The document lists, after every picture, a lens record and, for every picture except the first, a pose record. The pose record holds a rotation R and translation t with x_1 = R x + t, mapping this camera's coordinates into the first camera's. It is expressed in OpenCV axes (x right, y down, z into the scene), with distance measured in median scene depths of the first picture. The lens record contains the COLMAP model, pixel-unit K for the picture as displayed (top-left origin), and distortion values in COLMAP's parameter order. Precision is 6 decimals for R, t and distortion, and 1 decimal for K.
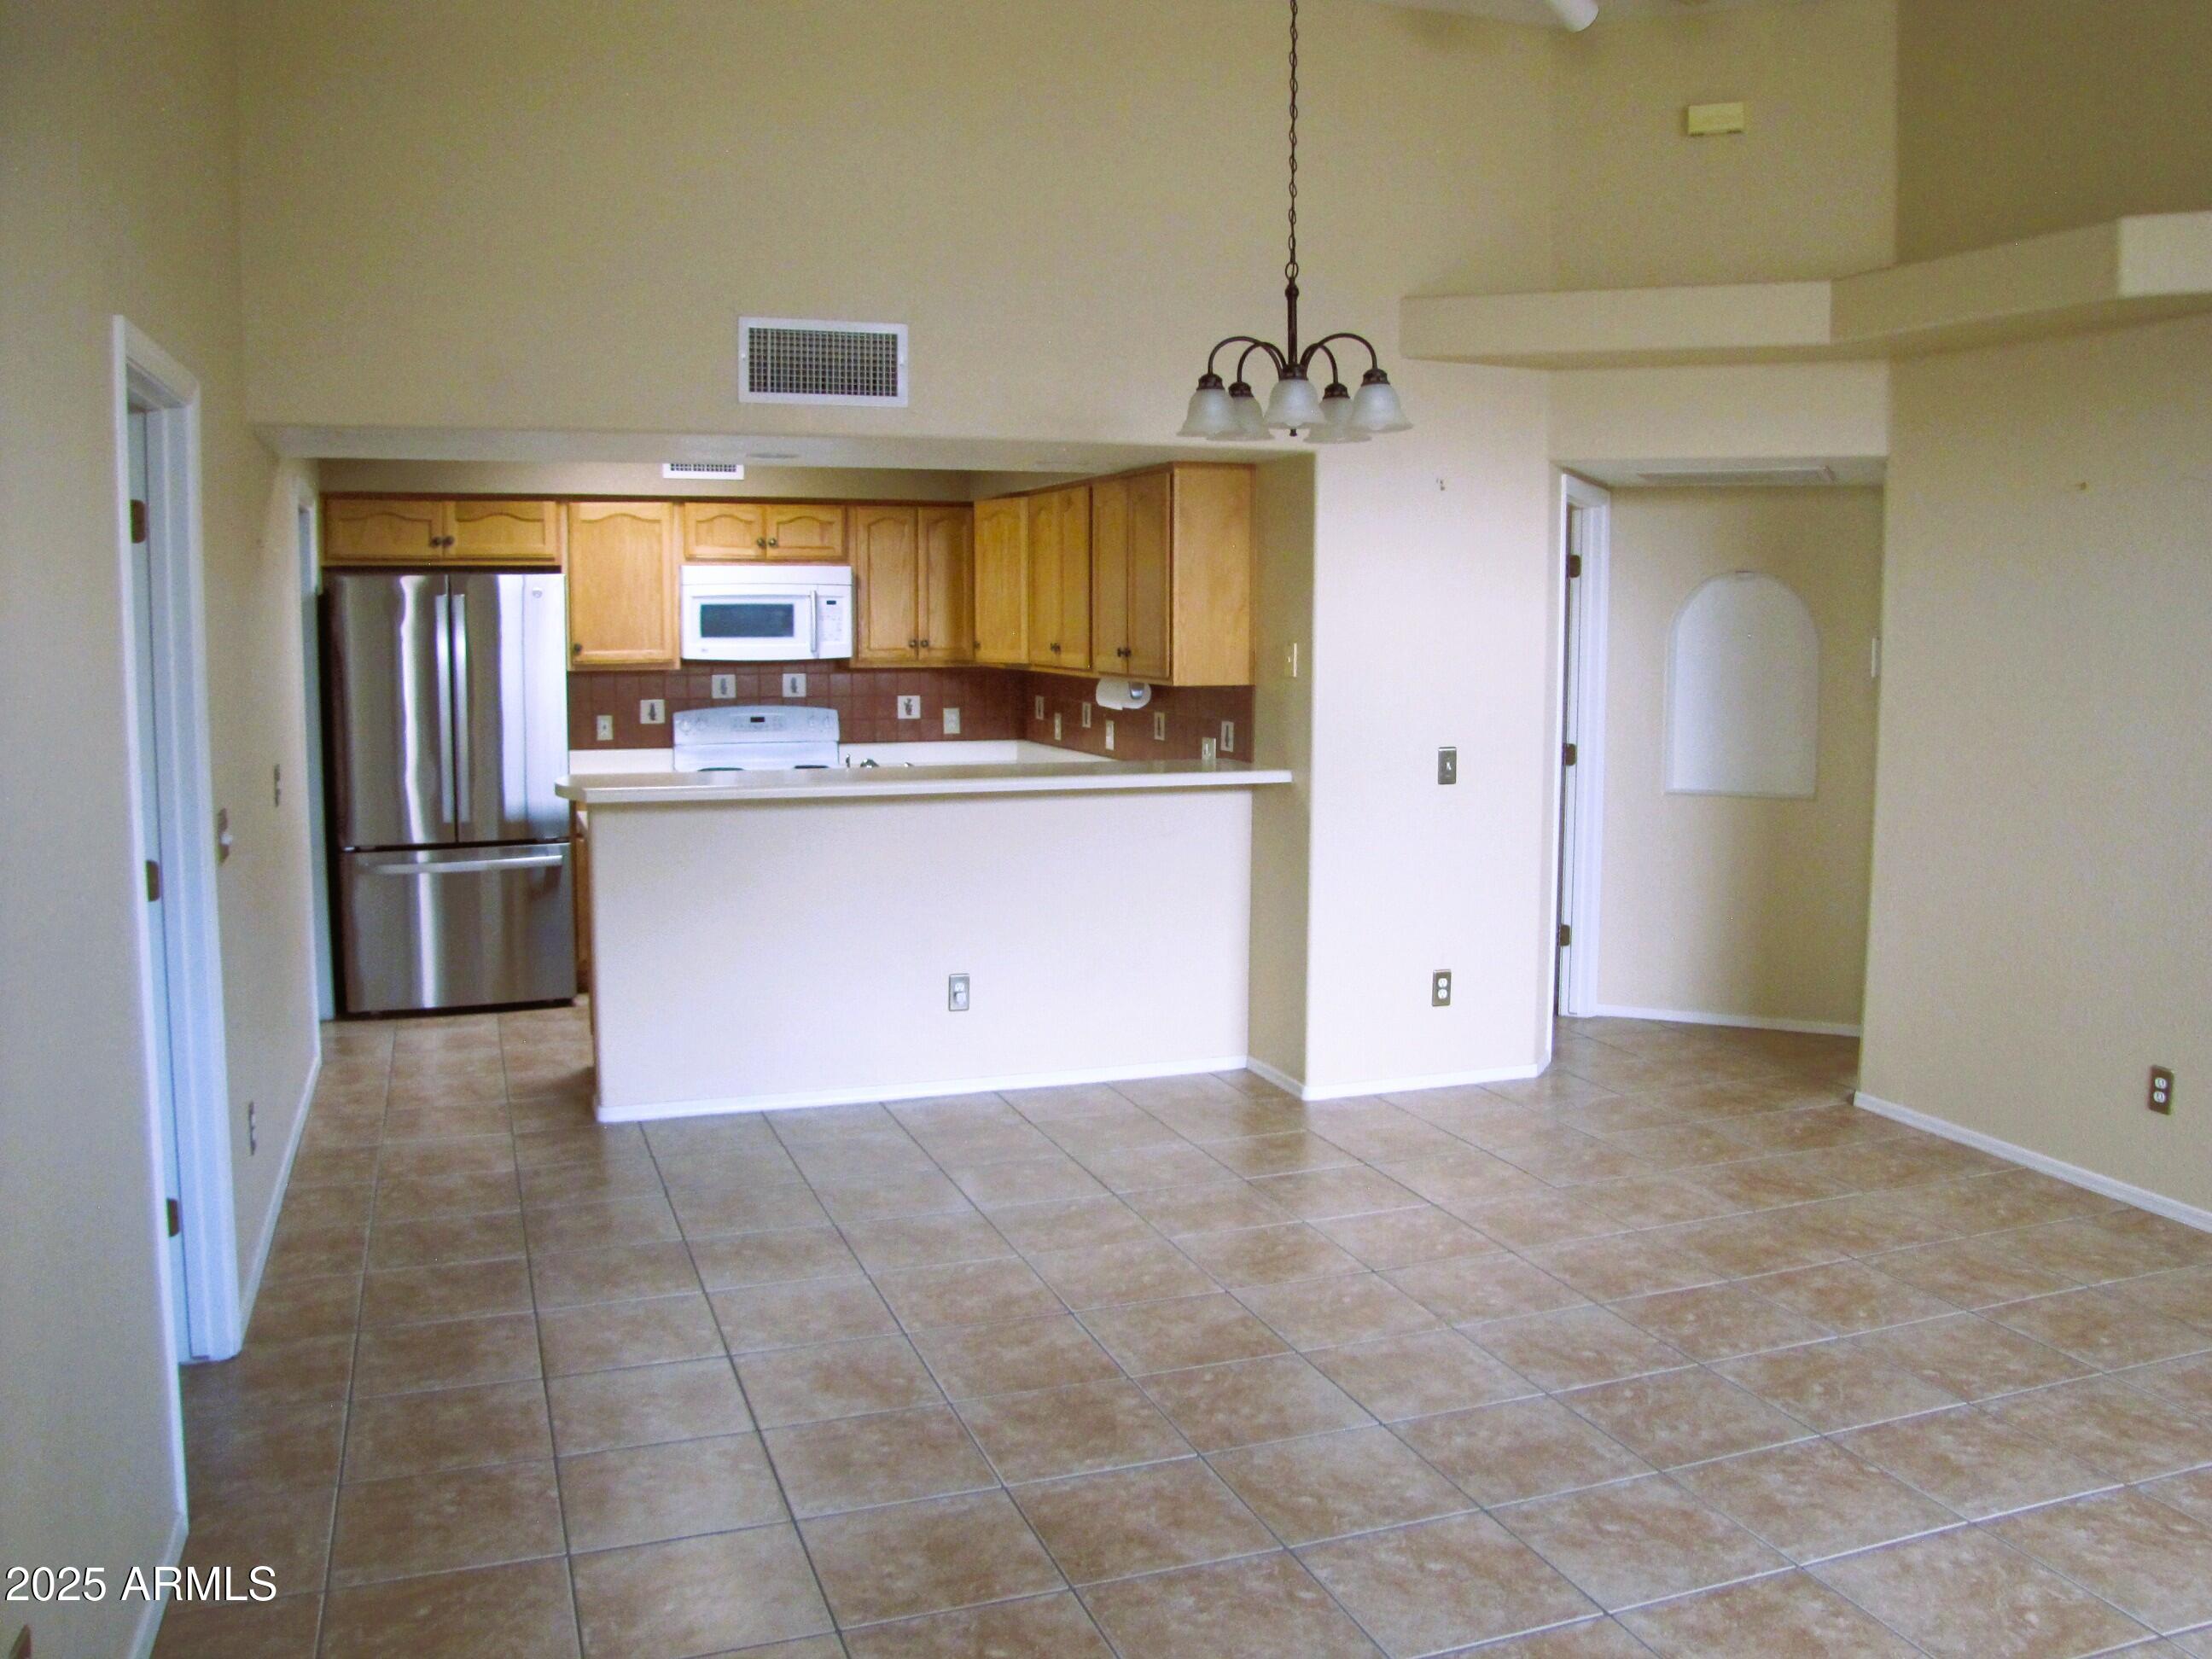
lens RADIAL K [[1856.5, 0, 1121.7], [0, 1856.5, 781.8], [0, 0, 1]] dist [-0.171452, 0.151524]
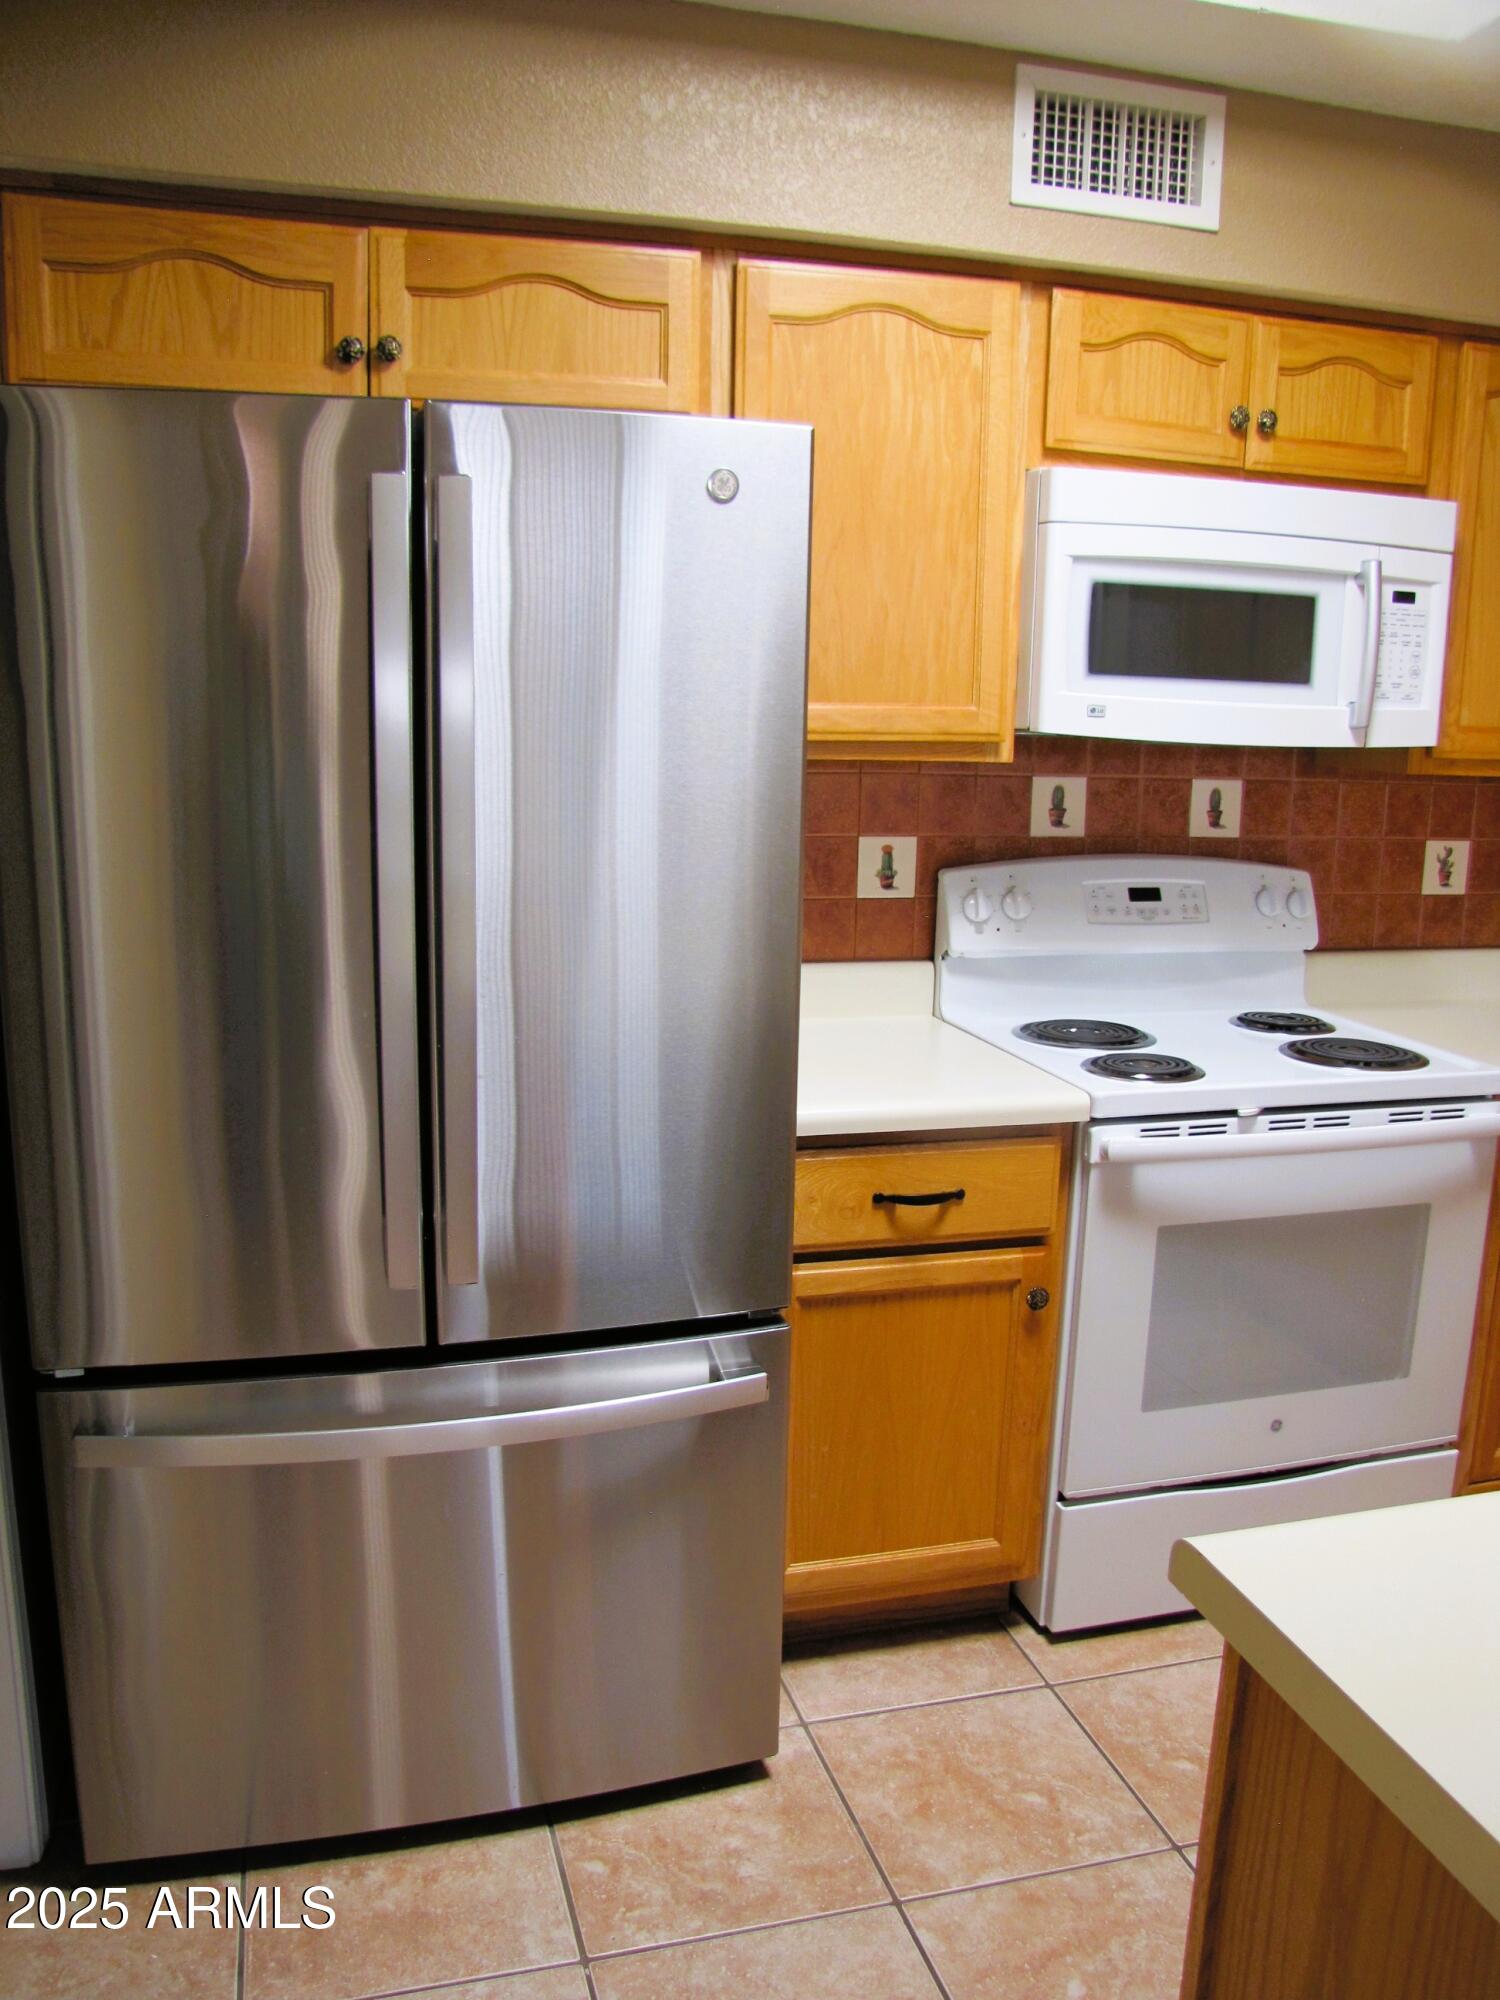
lens RADIAL K [[1678.6, 0, 754.7], [0, 1678.6, 1036.3], [0, 0, 1]] dist [-0.171452, 0.151524]
pose [[0.997214, 0.036060, -0.065297, -0.282328], [-0.028295, 0.992827, 0.116164, -0.046840], [0.069018, -0.113993, 0.991081, 0.704423]]
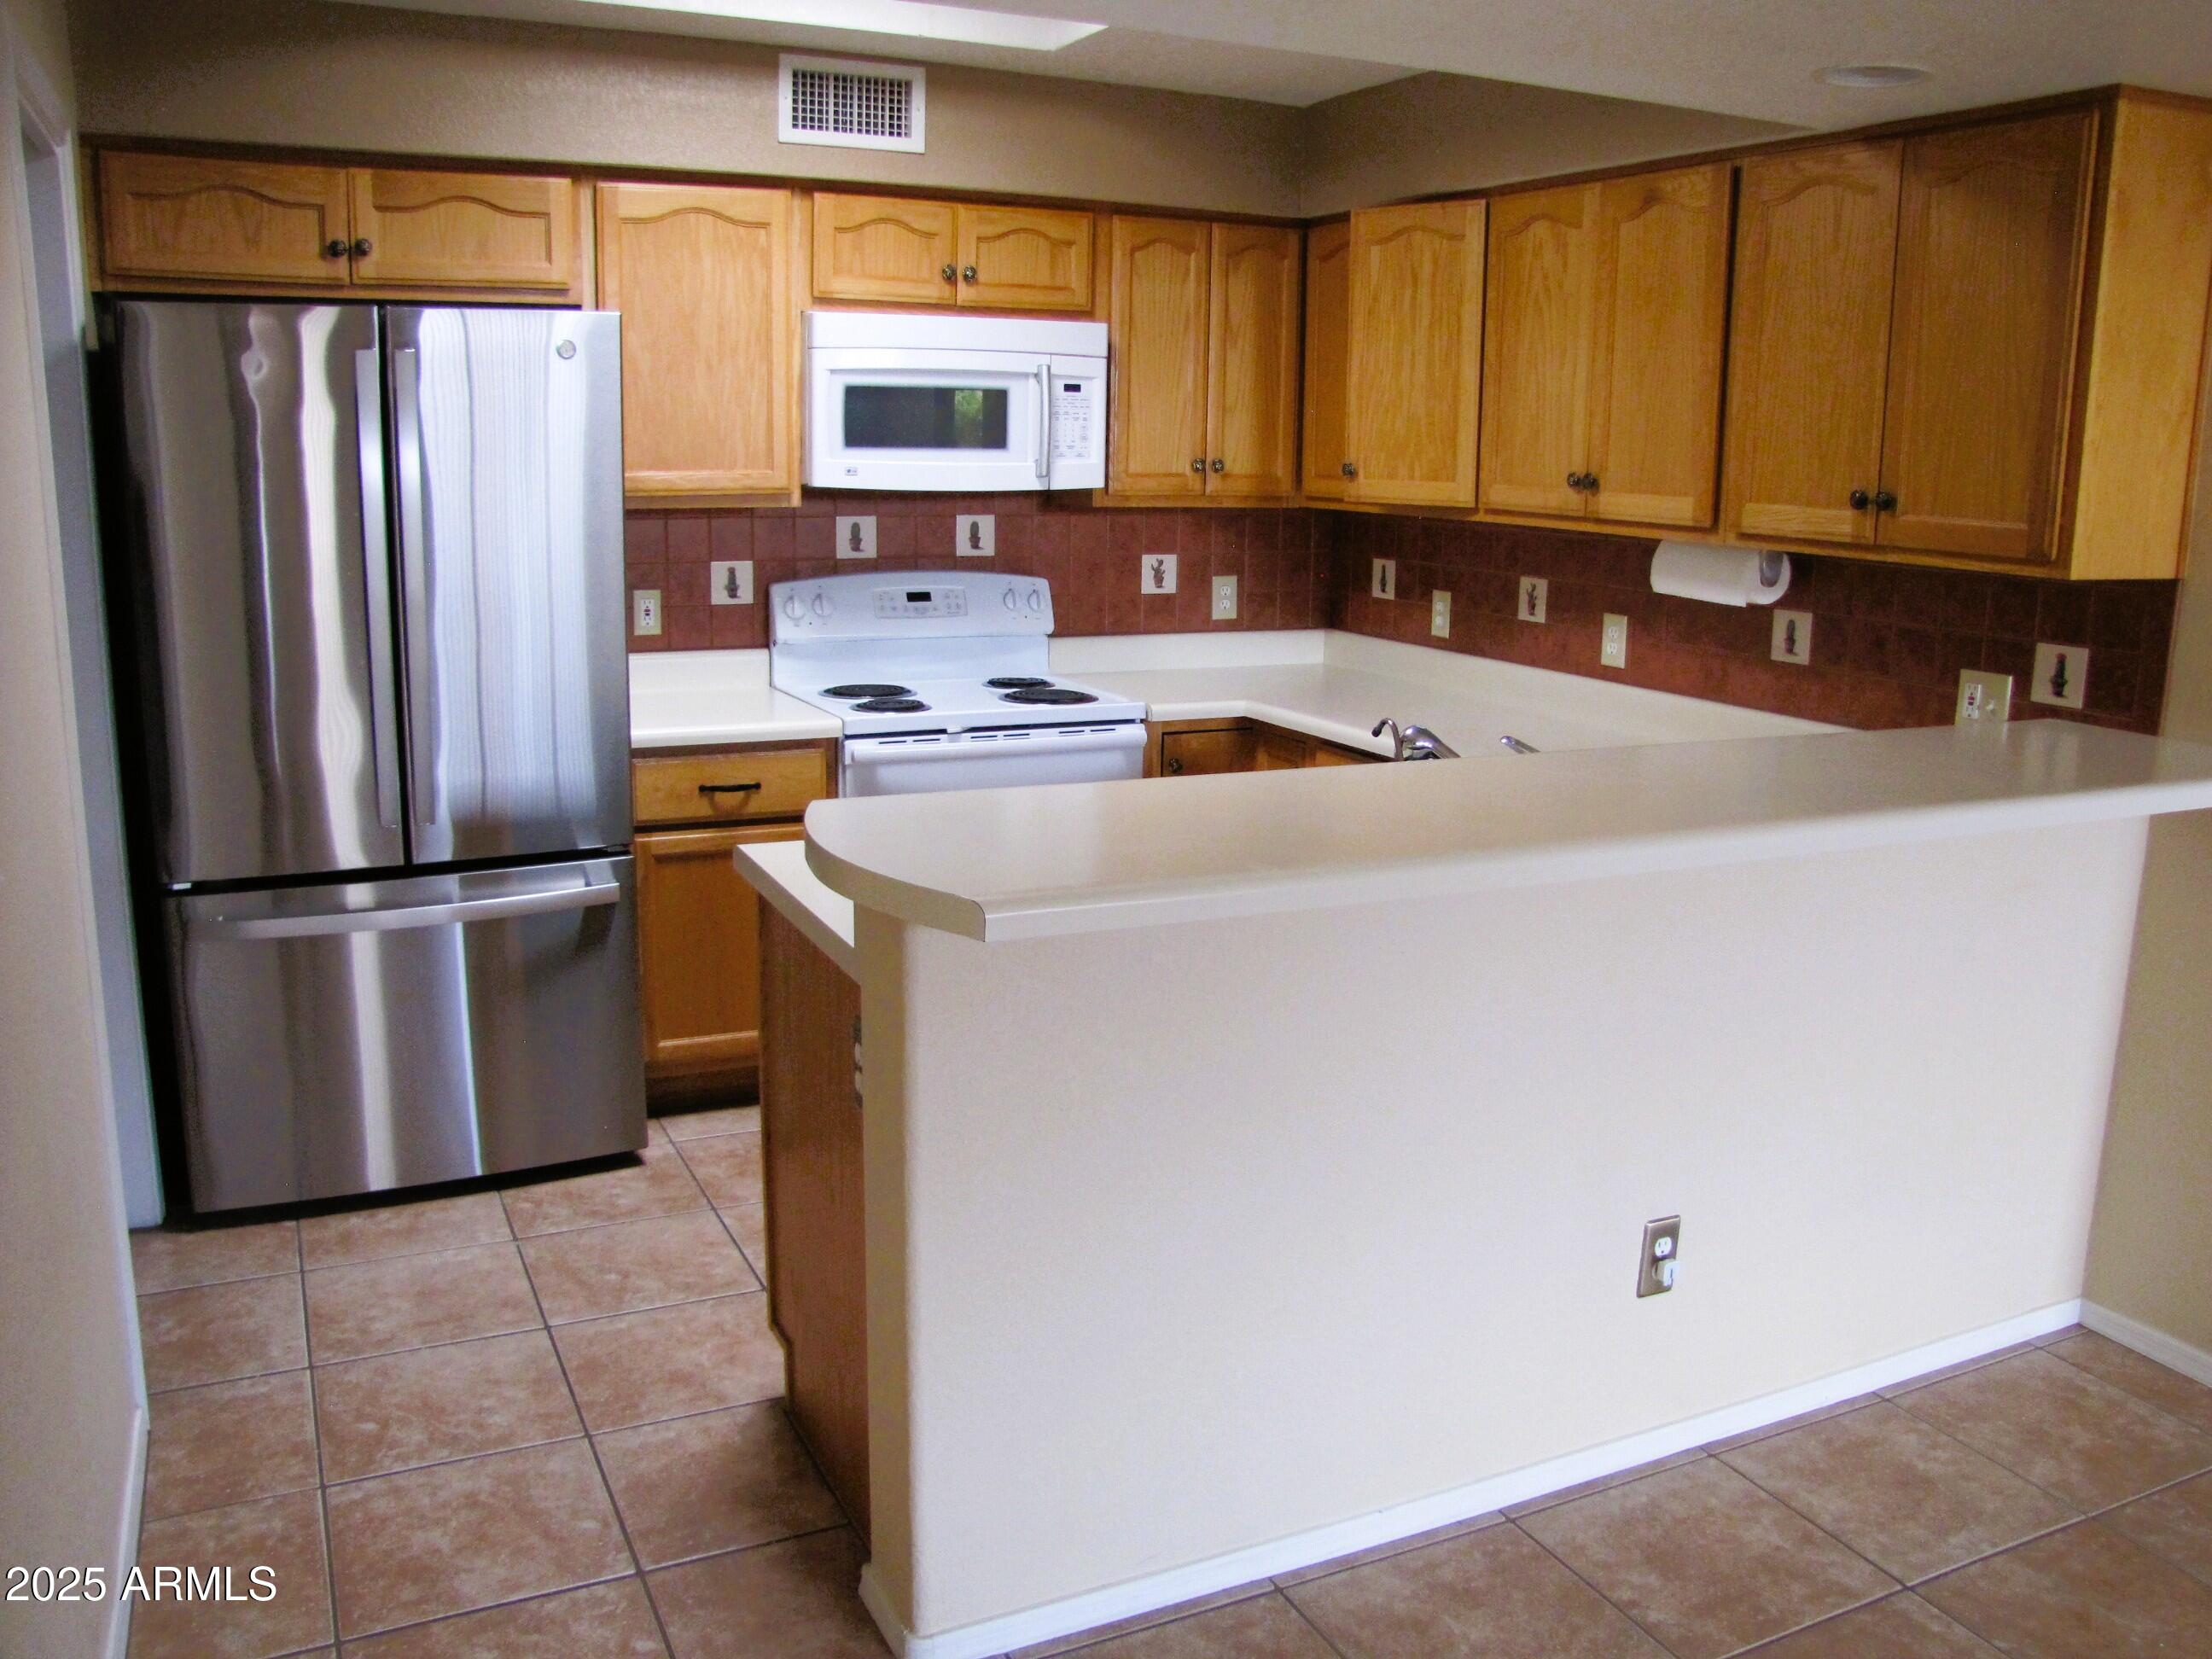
lens RADIAL K [[1856.5, 0, 1132.2], [0, 1856.5, 786.5], [0, 0, 1]] dist [-0.171452, 0.151524]
pose [[0.994237, -0.003239, 0.107157, -0.213200], [-0.007282, 0.995194, 0.097651, -0.034942], [-0.106959, -0.097869, 0.989435, 0.475358]]
